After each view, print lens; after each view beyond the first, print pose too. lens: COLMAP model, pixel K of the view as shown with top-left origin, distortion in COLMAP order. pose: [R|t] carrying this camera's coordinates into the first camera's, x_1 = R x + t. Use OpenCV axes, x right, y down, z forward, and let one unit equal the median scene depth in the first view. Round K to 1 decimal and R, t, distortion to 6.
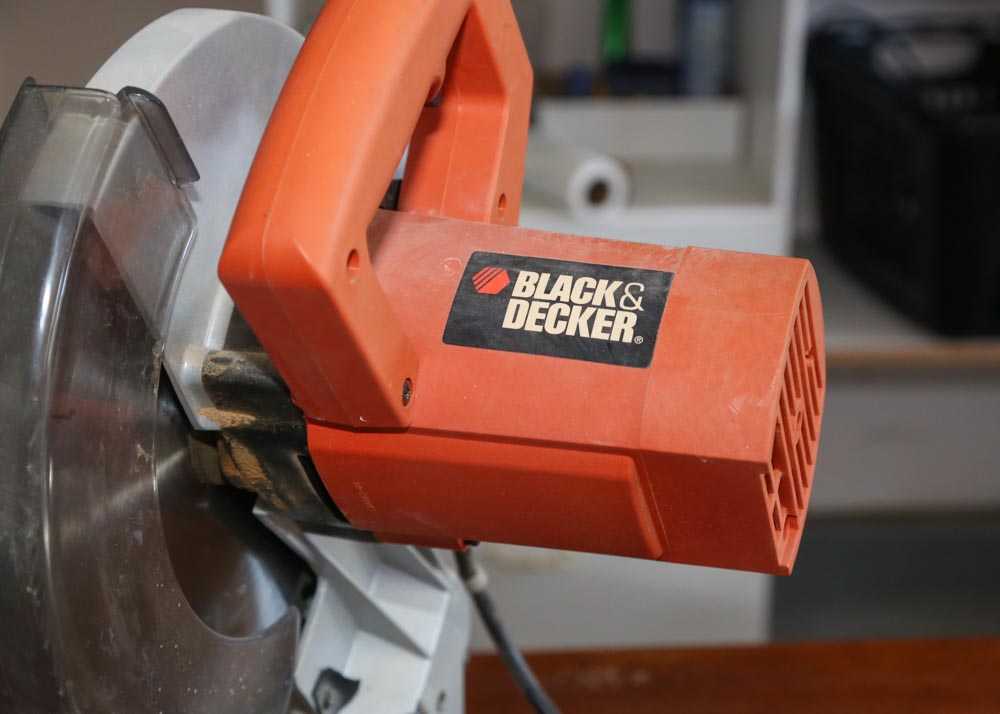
lens RADIAL K [[1959.3, 0, 502.8], [0, 1959.3, 354.6], [0, 0, 1]] dist [0.097592, 0.000000]
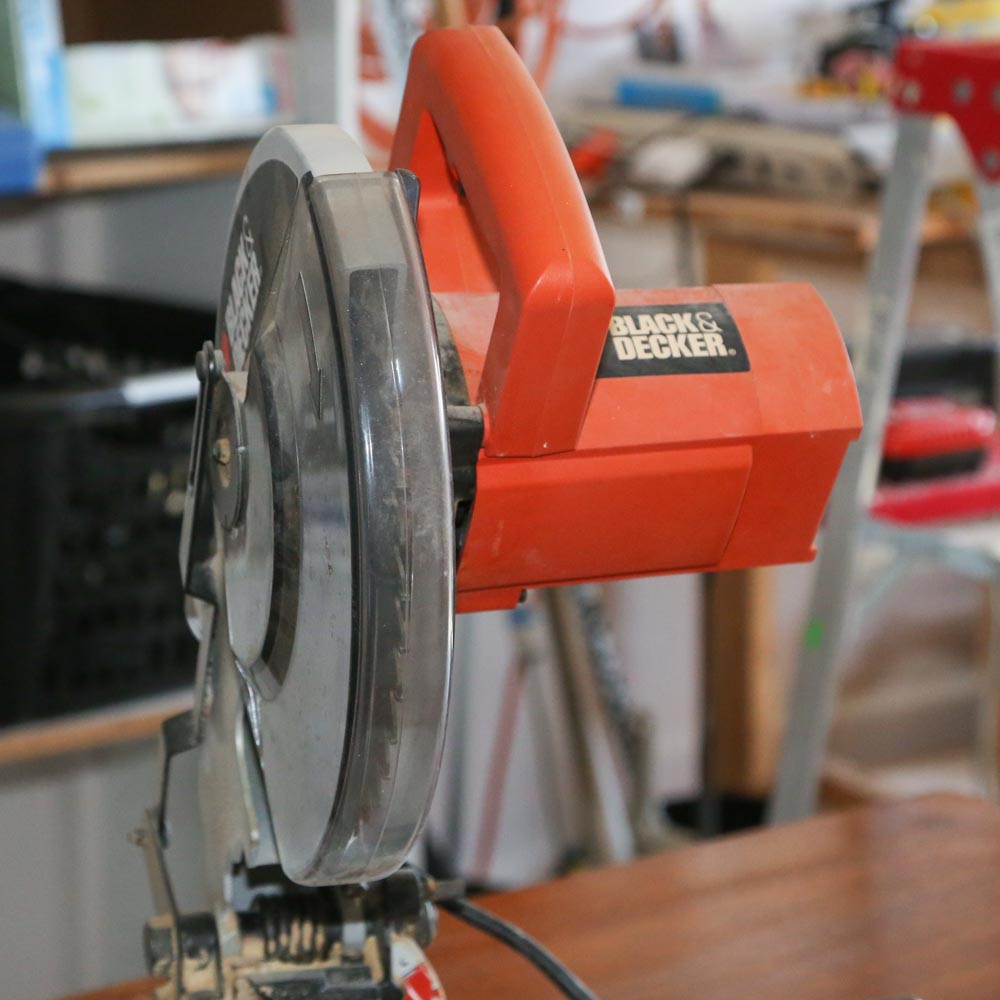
lens RADIAL K [[4000.2, 0, 497.6], [0, 4000.2, 501.2], [0, 0, 1]] dist [0.218151, 0.000000]
pose [[0.817686, -0.110875, 0.564886, -1.432015], [0.198438, 0.975421, -0.095789, 0.285739], [-0.540381, 0.190420, 0.819590, -0.912747]]
